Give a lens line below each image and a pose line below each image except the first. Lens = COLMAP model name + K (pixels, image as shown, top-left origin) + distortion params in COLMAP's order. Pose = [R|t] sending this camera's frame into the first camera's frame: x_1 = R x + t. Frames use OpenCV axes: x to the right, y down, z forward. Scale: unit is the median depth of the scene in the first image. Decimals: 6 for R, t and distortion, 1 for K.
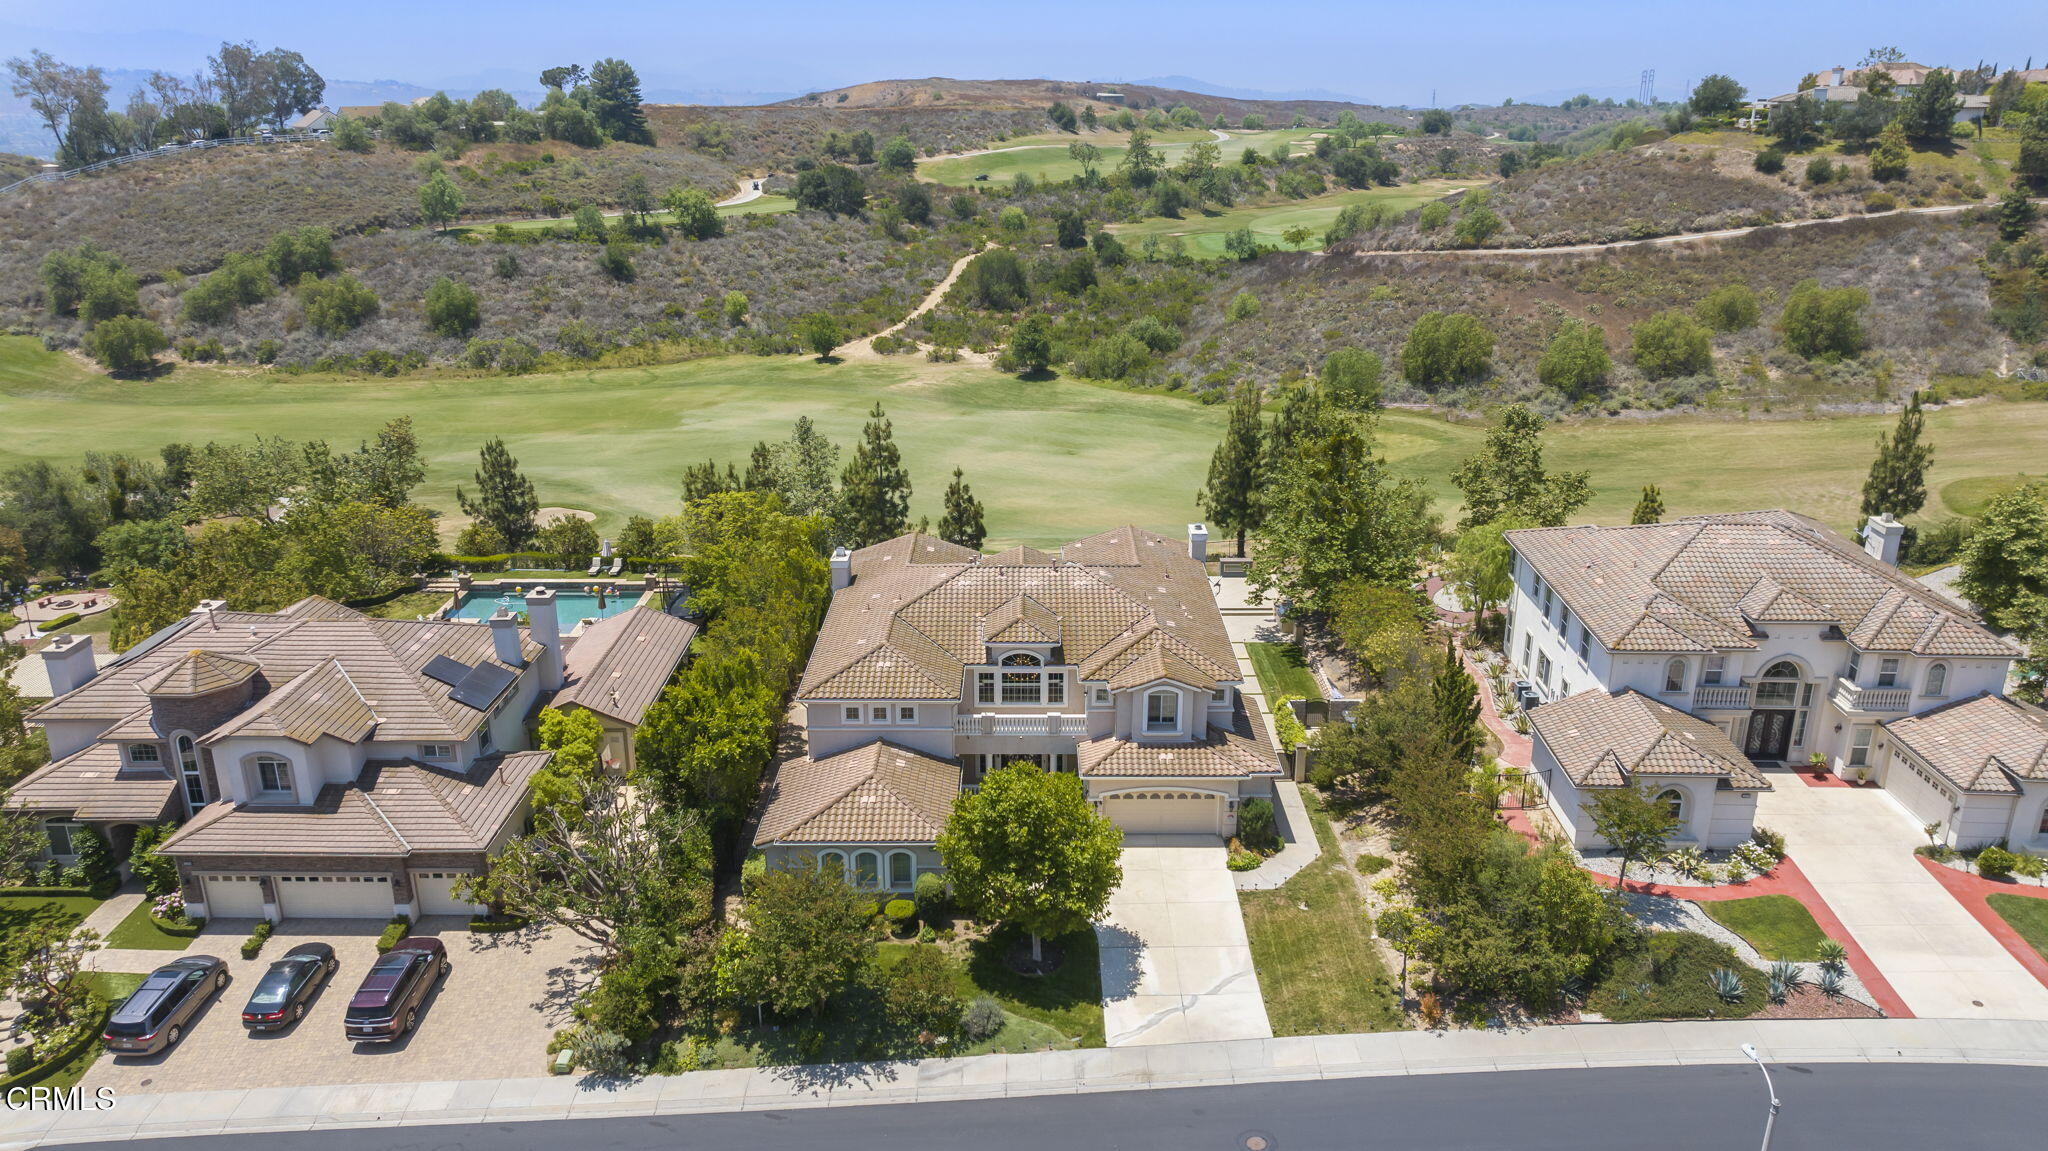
lens RADIAL K [[1477.0, 0, 1026.6], [0, 1477.0, 556.5], [0, 0, 1]] dist [-0.043750, 0.036398]
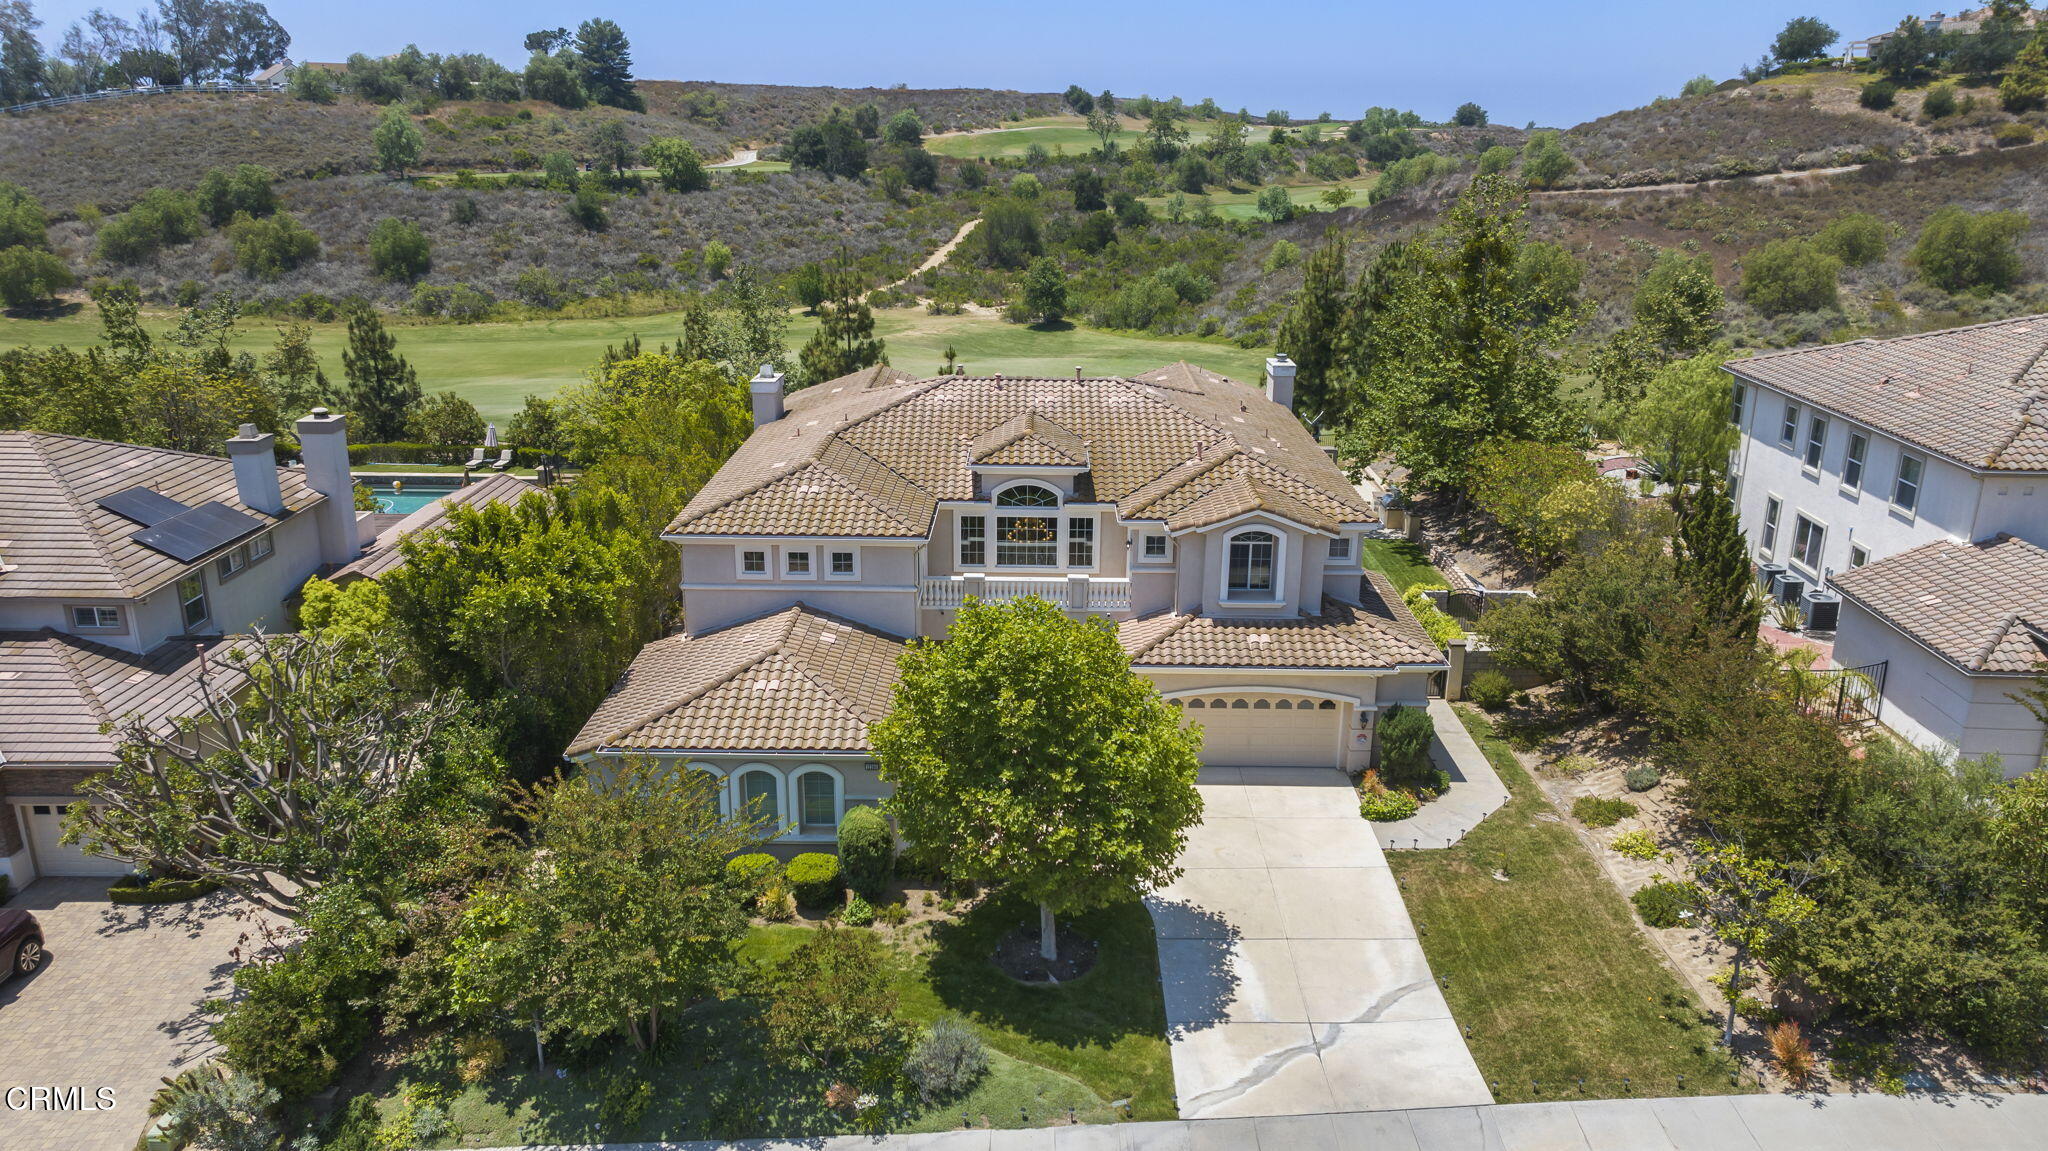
lens RADIAL K [[1477.0, 0, 1023.5], [0, 1477.0, 556.8], [0, 0, 1]] dist [-0.043750, 0.036398]
pose [[0.999903, 0.010742, -0.008817, 0.000200], [-0.010947, 0.999662, -0.023594, 0.040870], [0.008561, 0.023688, 0.999683, 0.131827]]
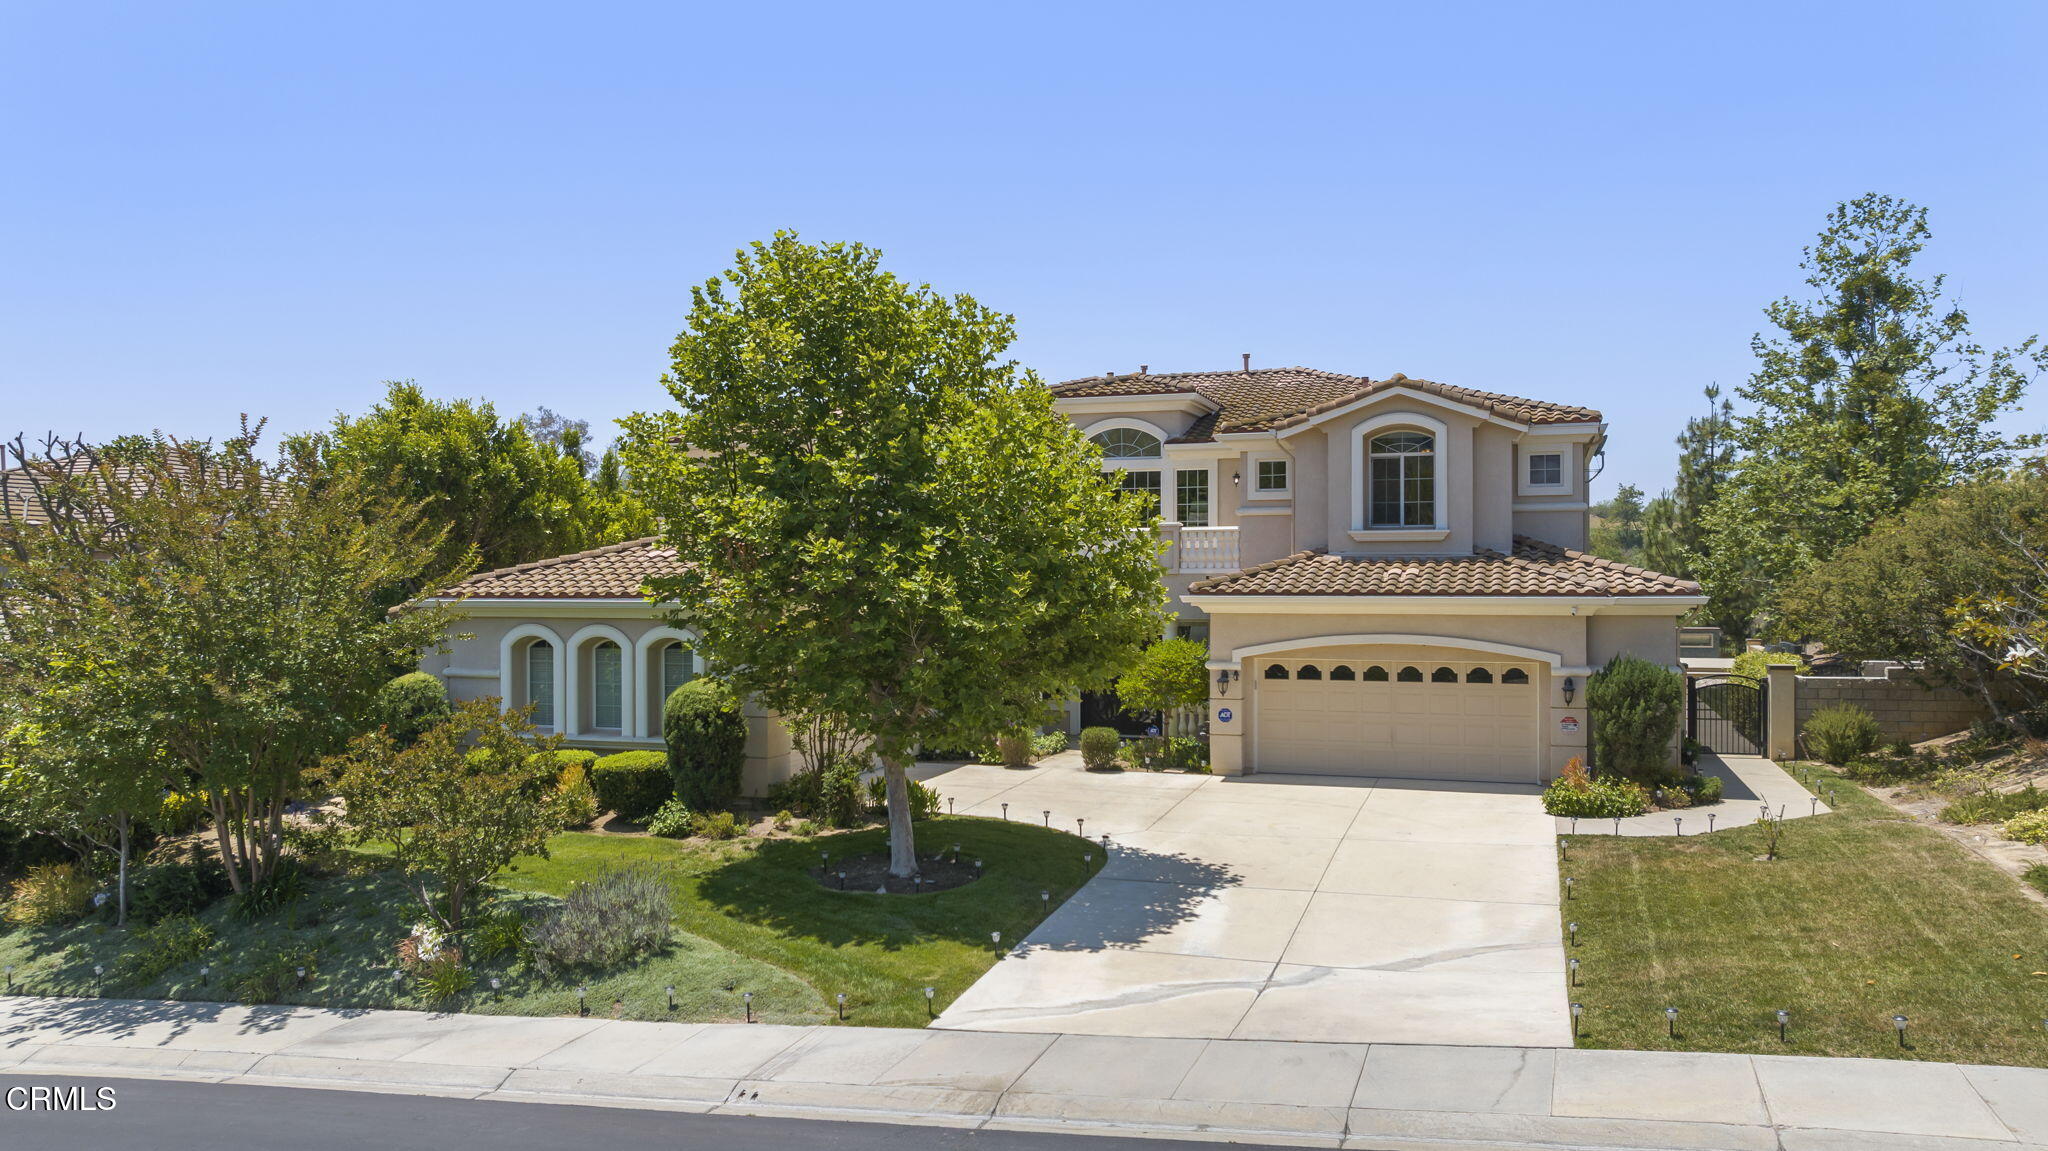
lens RADIAL K [[1477.0, 0, 1016.3], [0, 1477.0, 589.8], [0, 0, 1]] dist [-0.043750, 0.036398]
pose [[0.941310, -0.002977, -0.337529, 0.046302], [-0.100022, 0.952590, -0.287347, 0.094445], [0.322382, 0.304243, 0.896385, 0.208339]]
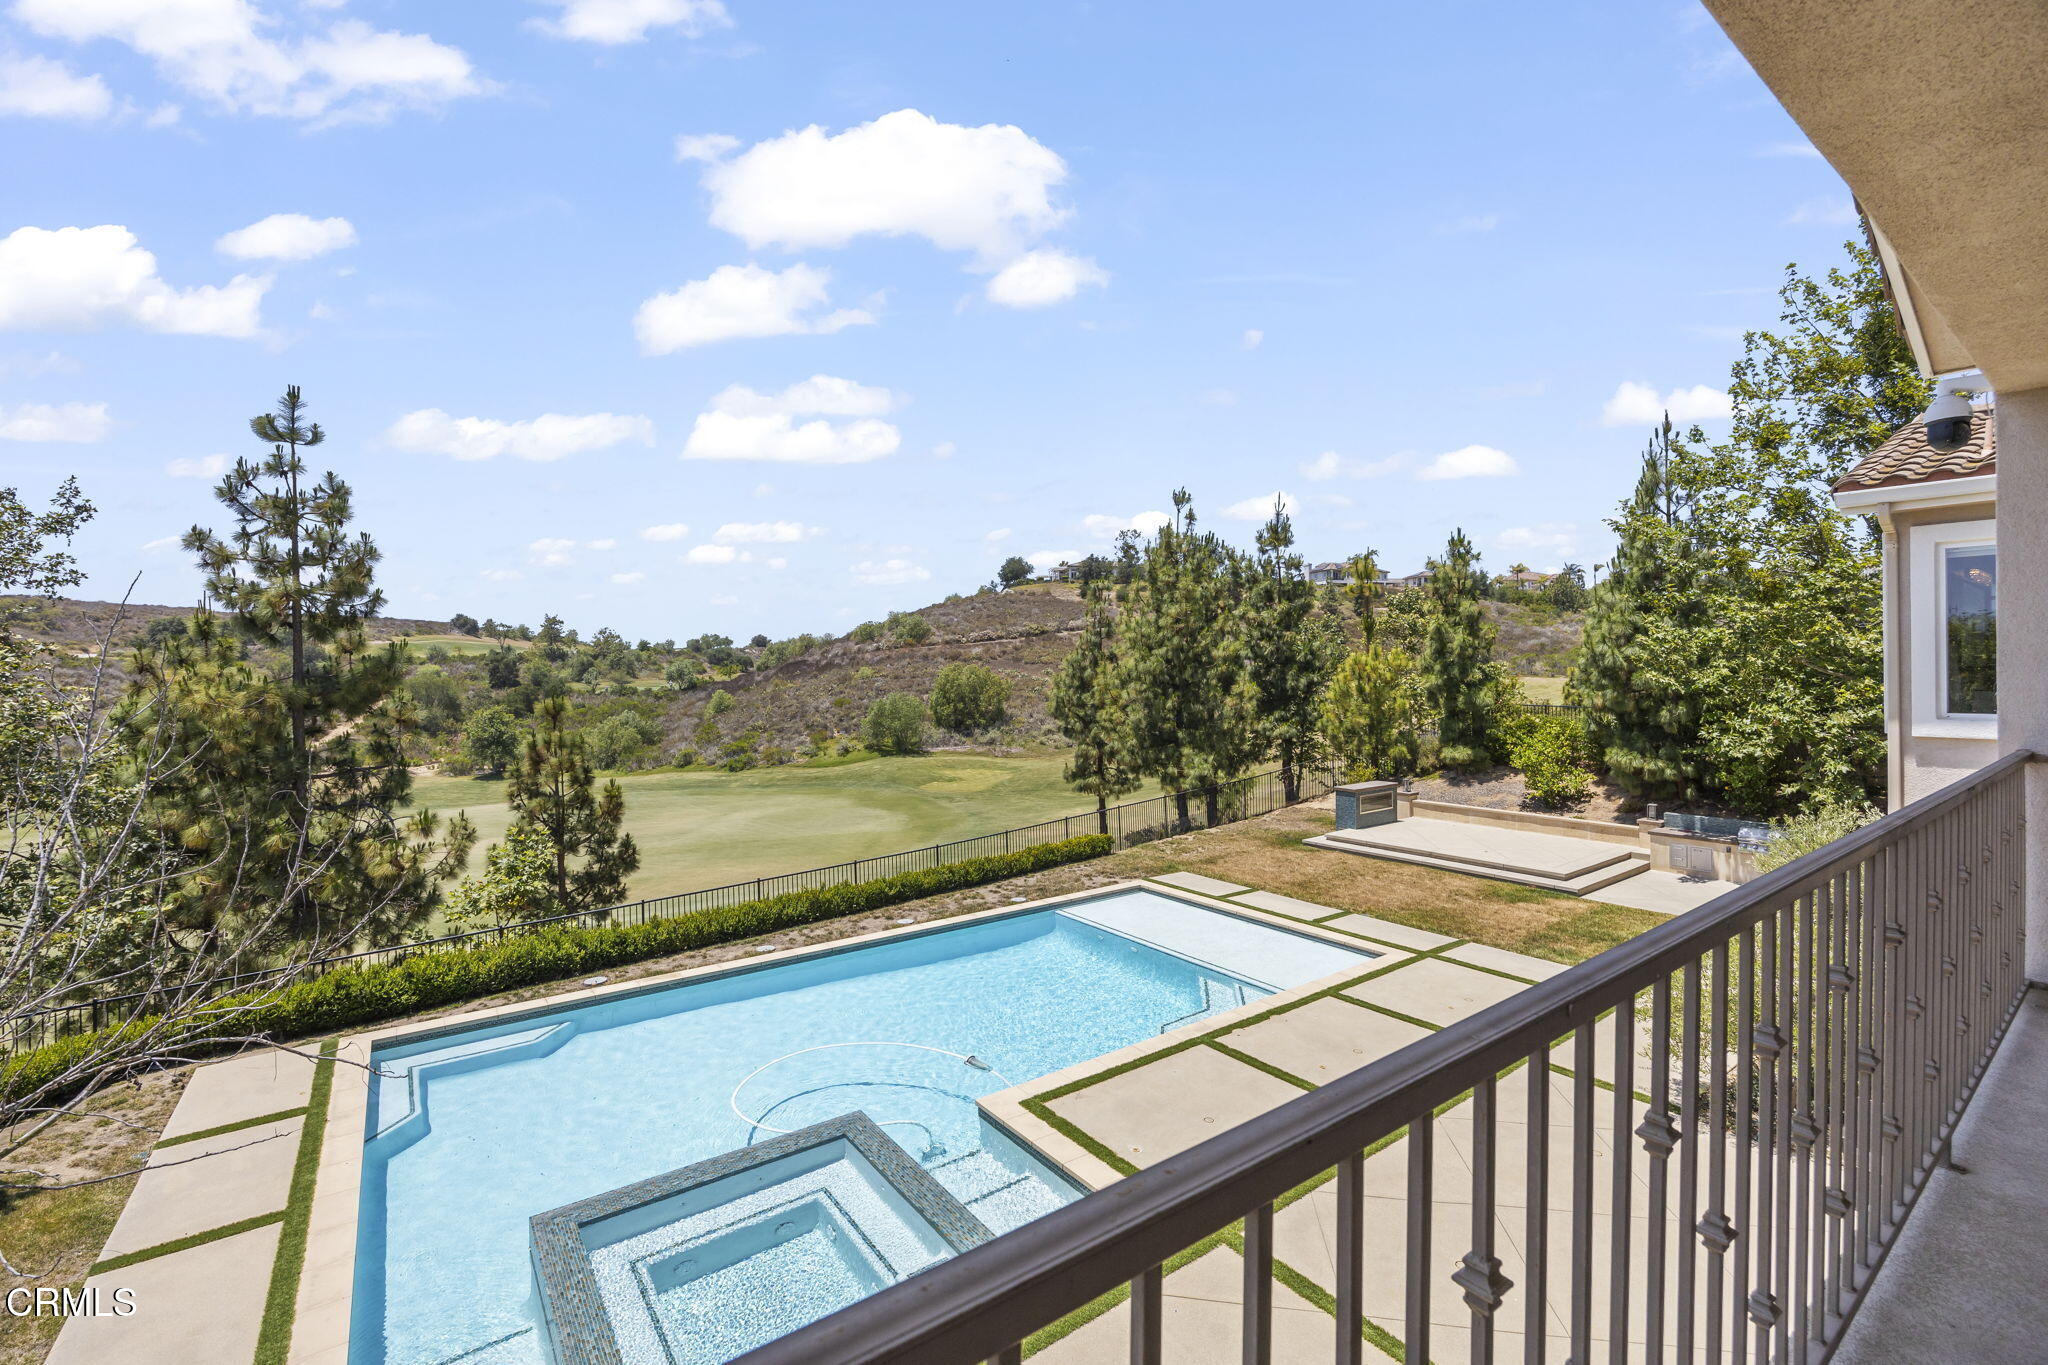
lens RADIAL K [[879.9, 0, 1030.6], [0, 879.9, 674.8], [0, 0, 1]] dist [-0.003359, -0.000551]
pose [[0.811508, -0.007300, 0.584295, -0.046917], [0.186048, 0.951114, -0.246512, 0.008554], [-0.553932, 0.308753, 0.773195, 0.449841]]
